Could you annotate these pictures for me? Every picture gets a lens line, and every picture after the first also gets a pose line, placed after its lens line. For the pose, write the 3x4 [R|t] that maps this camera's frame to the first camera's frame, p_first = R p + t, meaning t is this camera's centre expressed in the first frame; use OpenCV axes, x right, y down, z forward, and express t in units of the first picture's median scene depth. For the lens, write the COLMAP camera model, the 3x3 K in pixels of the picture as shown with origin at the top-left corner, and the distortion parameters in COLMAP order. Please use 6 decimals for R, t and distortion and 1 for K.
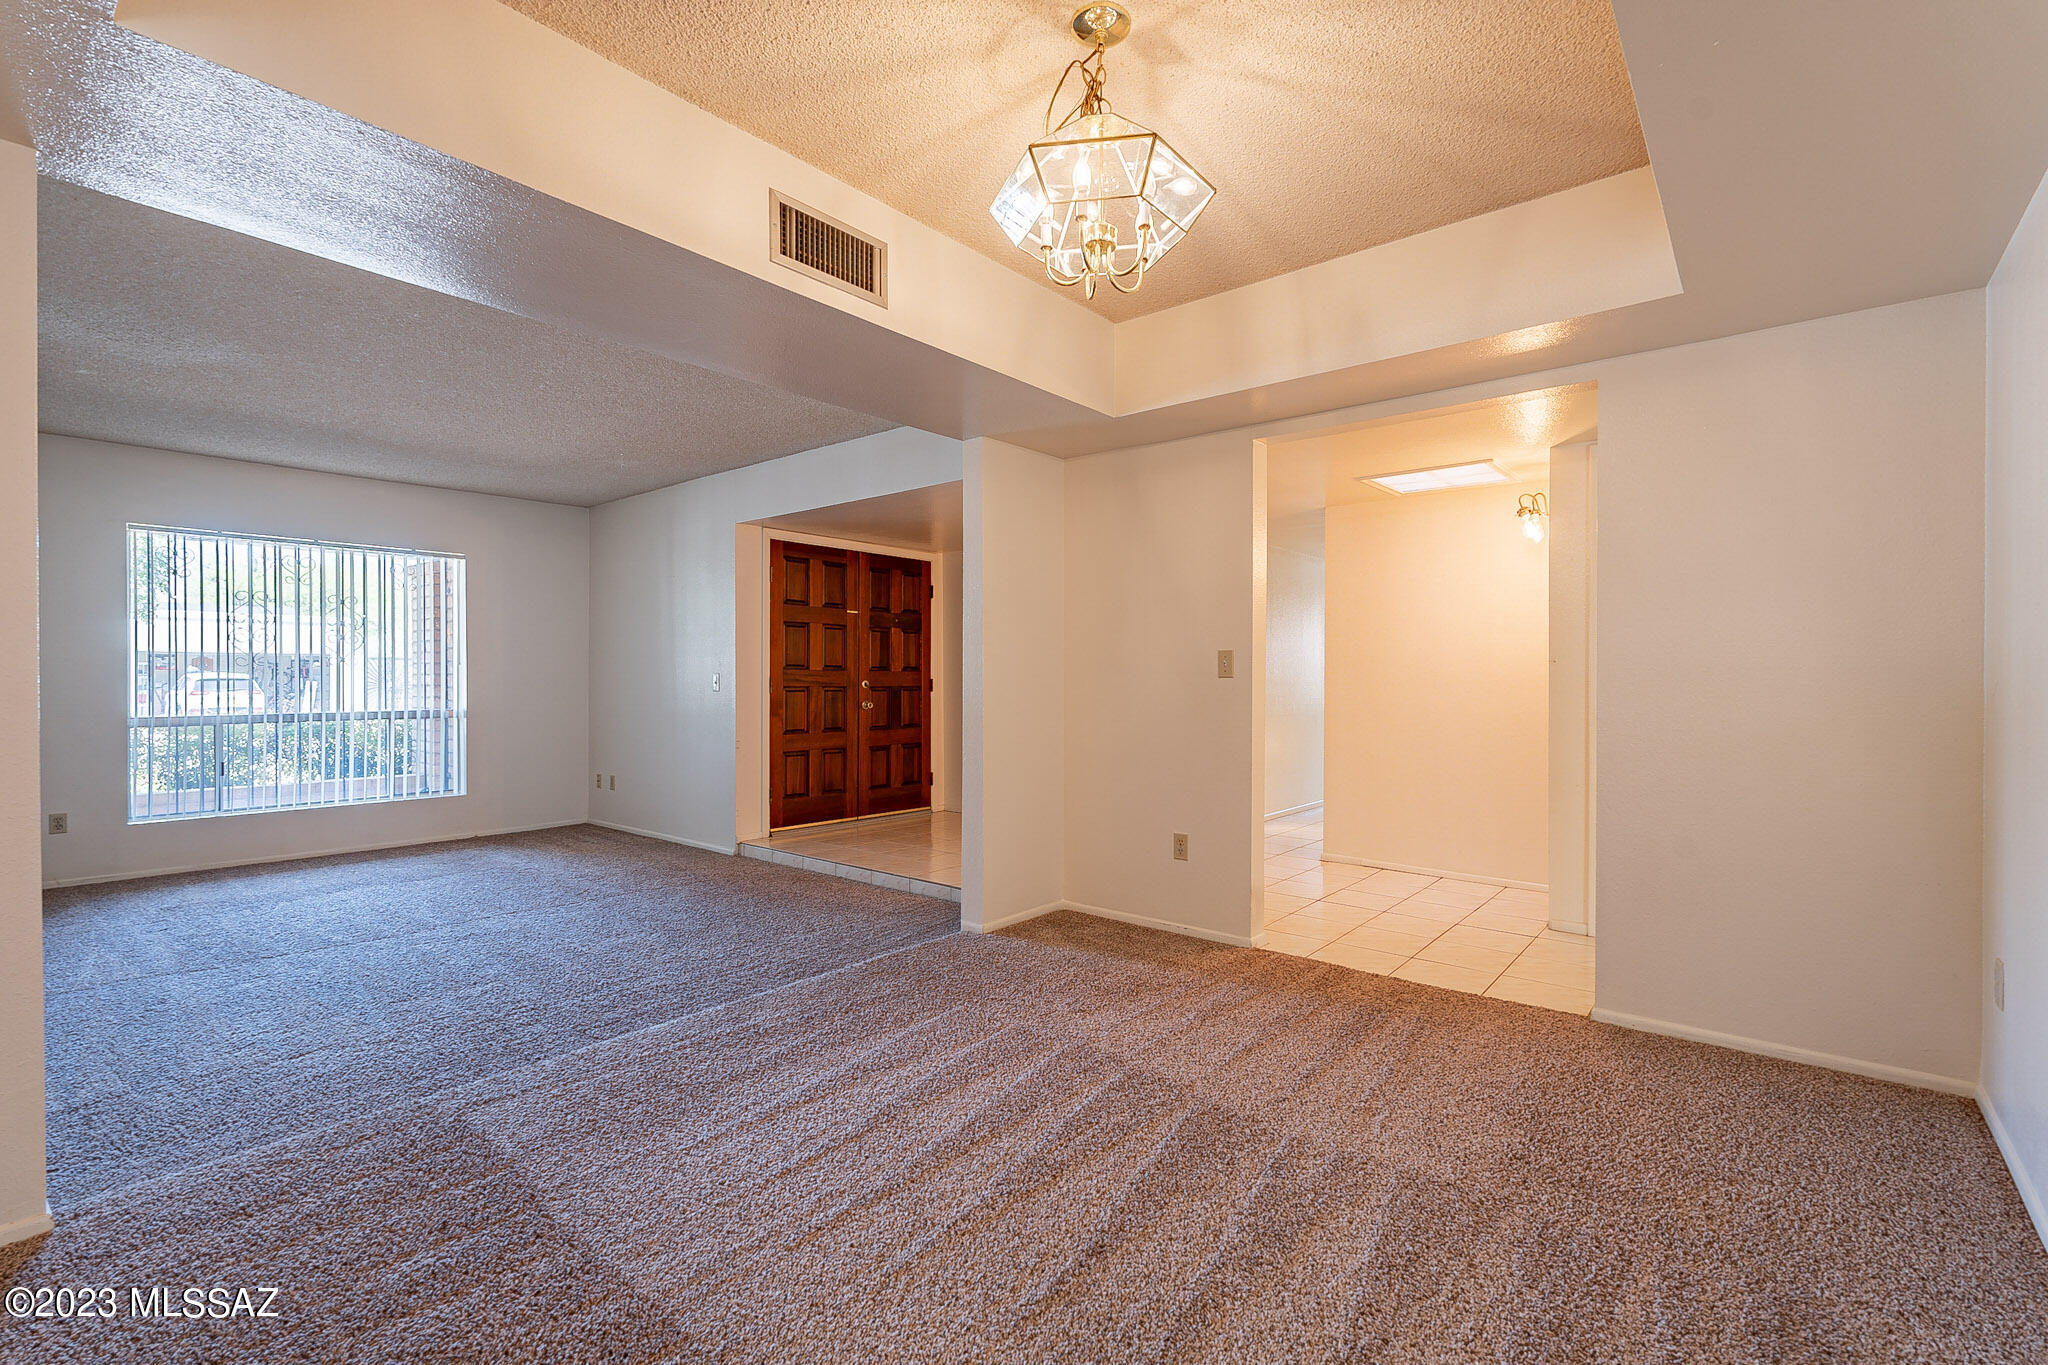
lens RADIAL K [[899.2, 0, 1023.7], [0, 899.2, 678.5], [0, 0, 1]] dist [-0.000356, 0.000466]
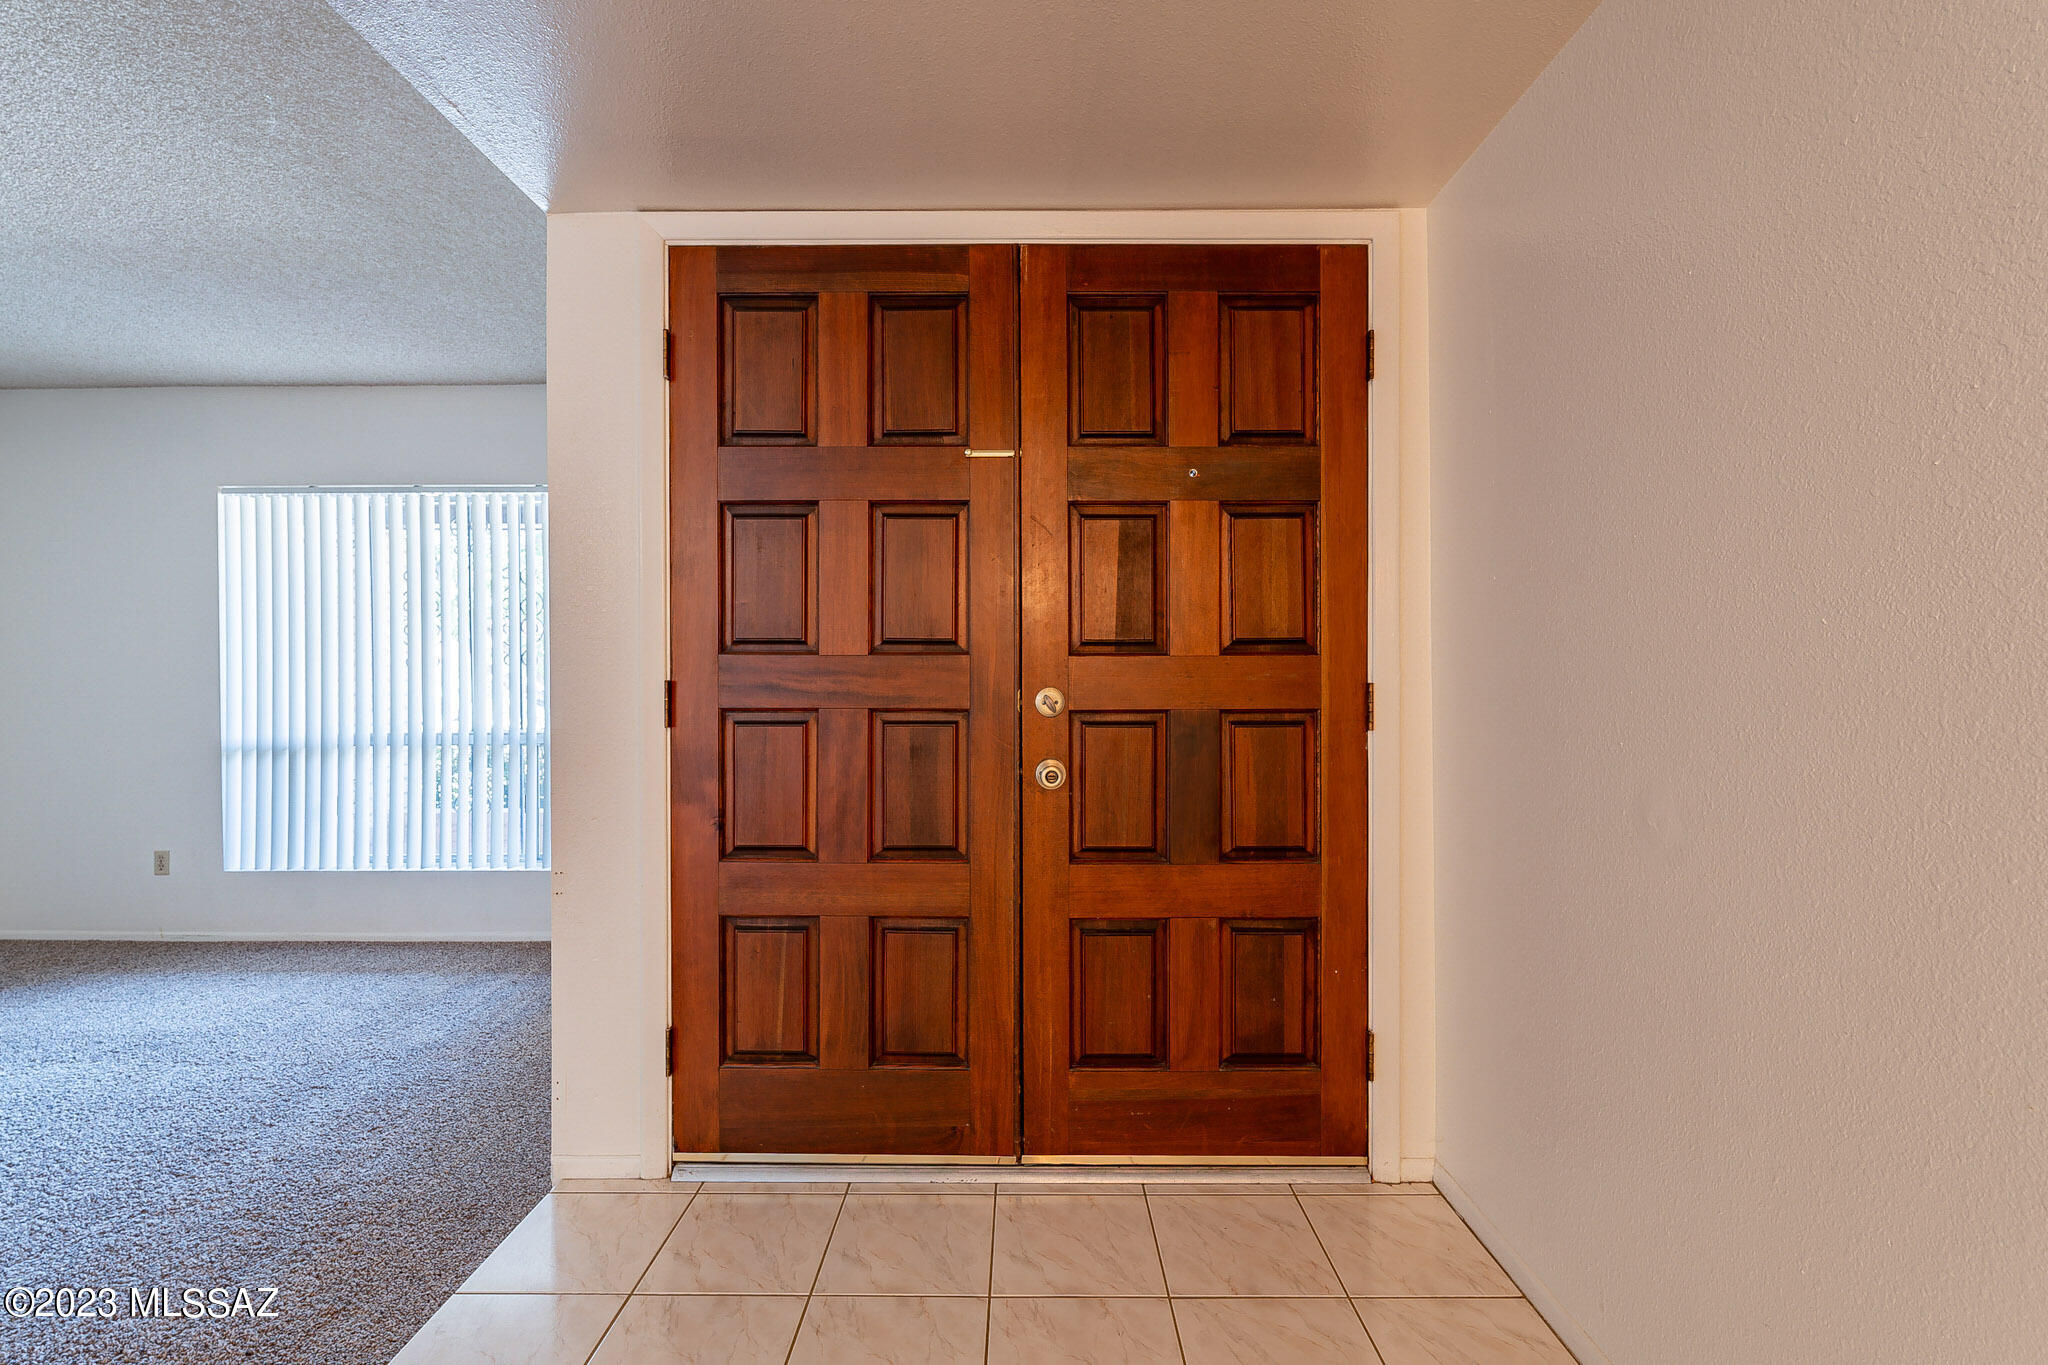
lens RADIAL K [[899.2, 0, 1015.7], [0, 899.2, 684.3], [0, 0, 1]] dist [-0.000356, 0.000466]
pose [[0.639852, -0.001980, -0.768496, 0.039824], [0.003263, 0.999995, 0.000141, 0.000820], [0.768491, -0.002598, 0.639855, 0.829870]]
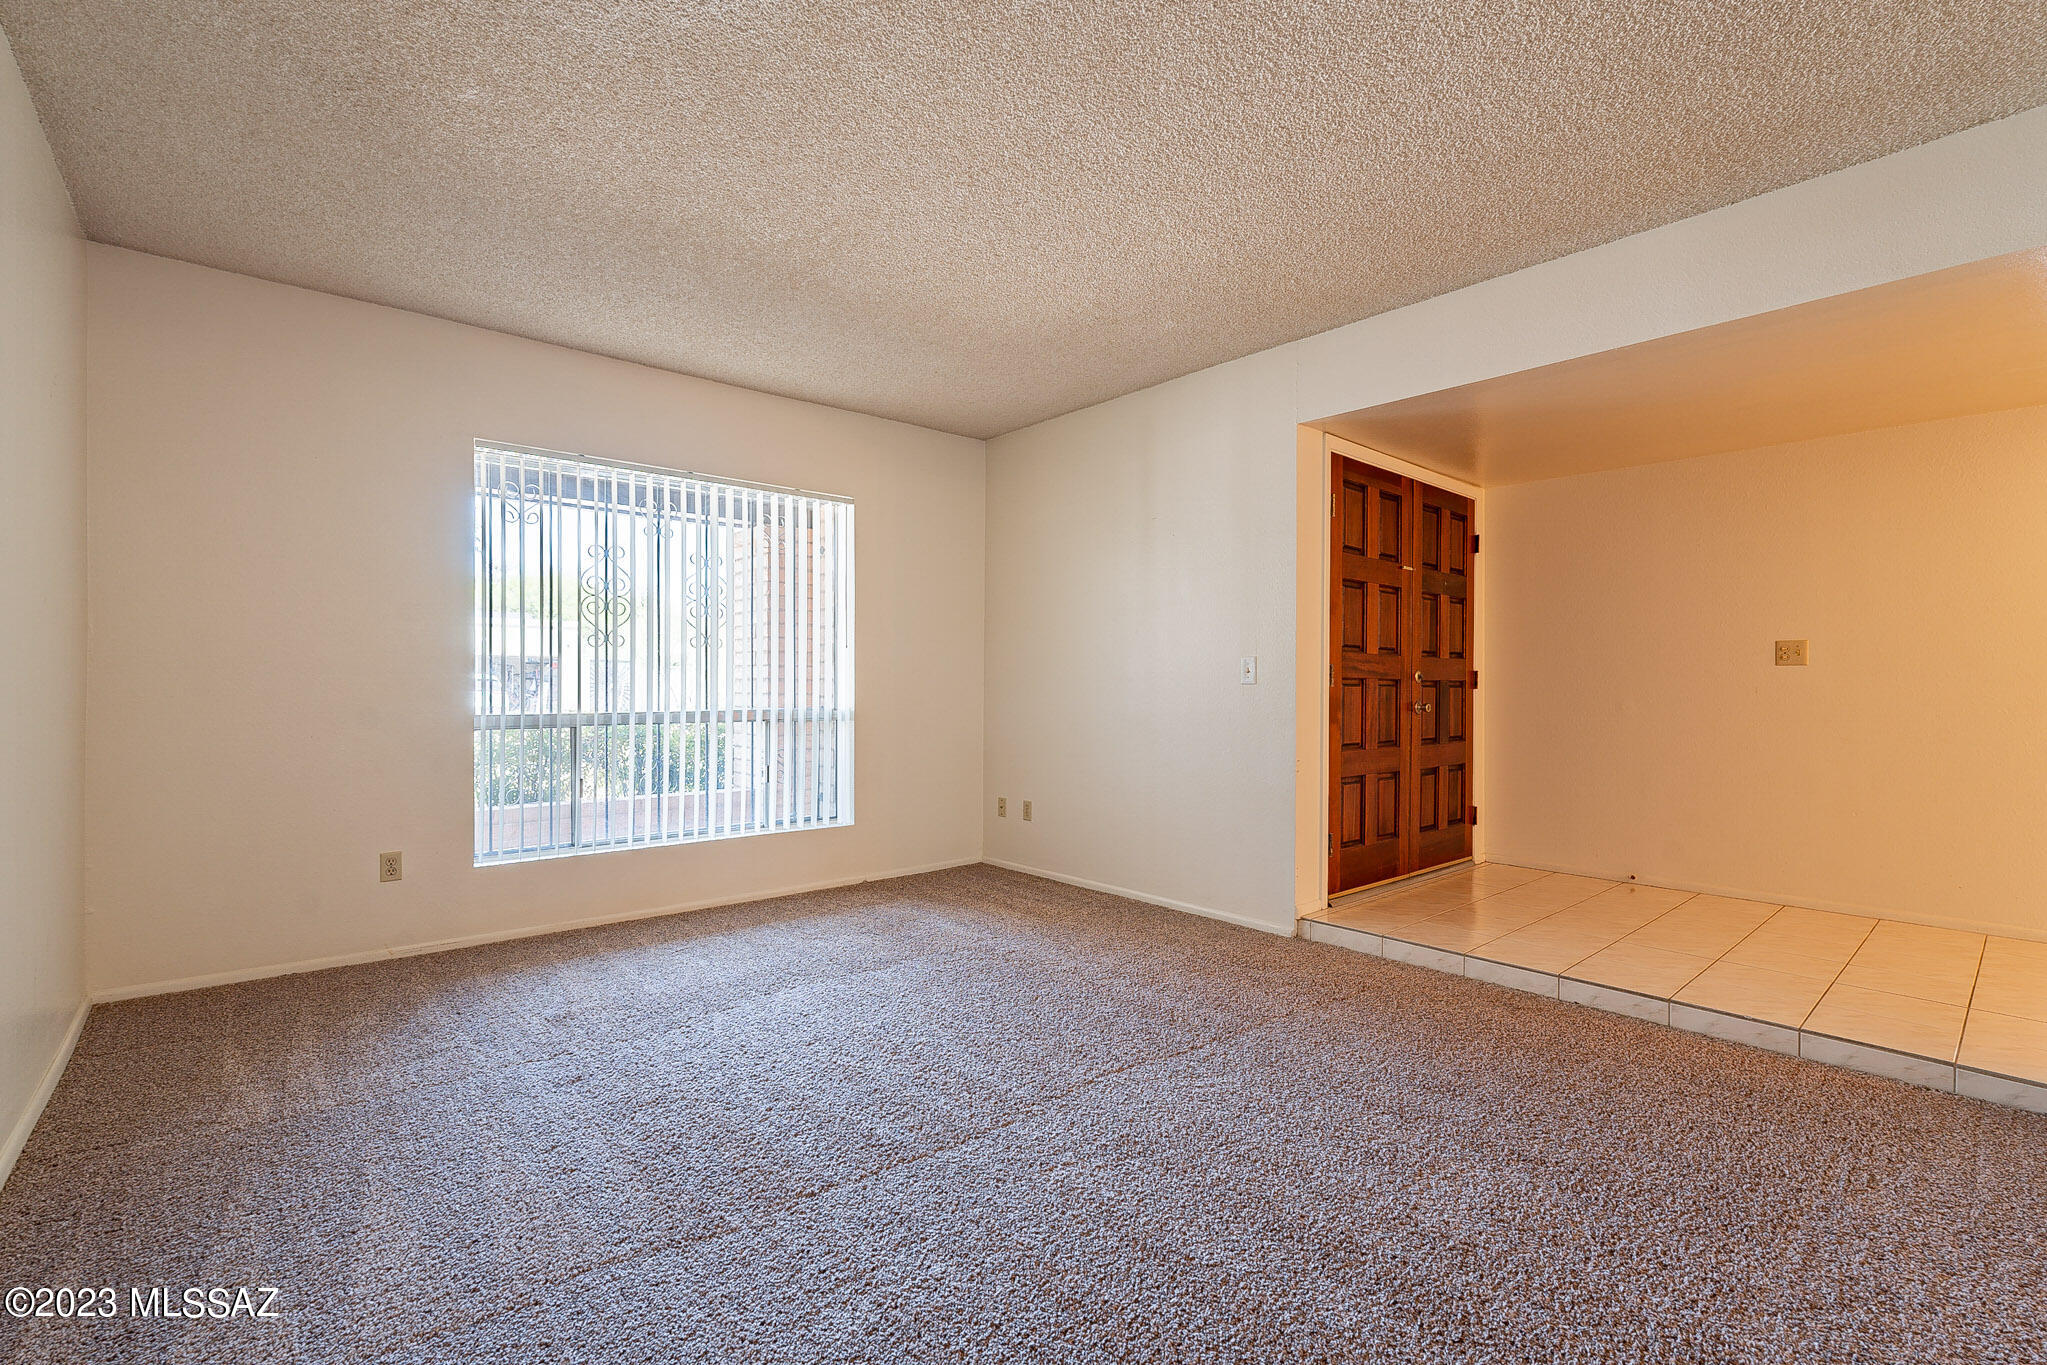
lens RADIAL K [[898.7, 0, 1035.1], [0, 898.7, 683.1], [0, 0, 1]] dist [-0.000356, 0.000466]
pose [[0.988759, 0.002887, -0.149491, -0.368521], [-0.003247, 0.999992, -0.002168, 0.014284], [0.149484, 0.002629, 0.988761, 0.300327]]
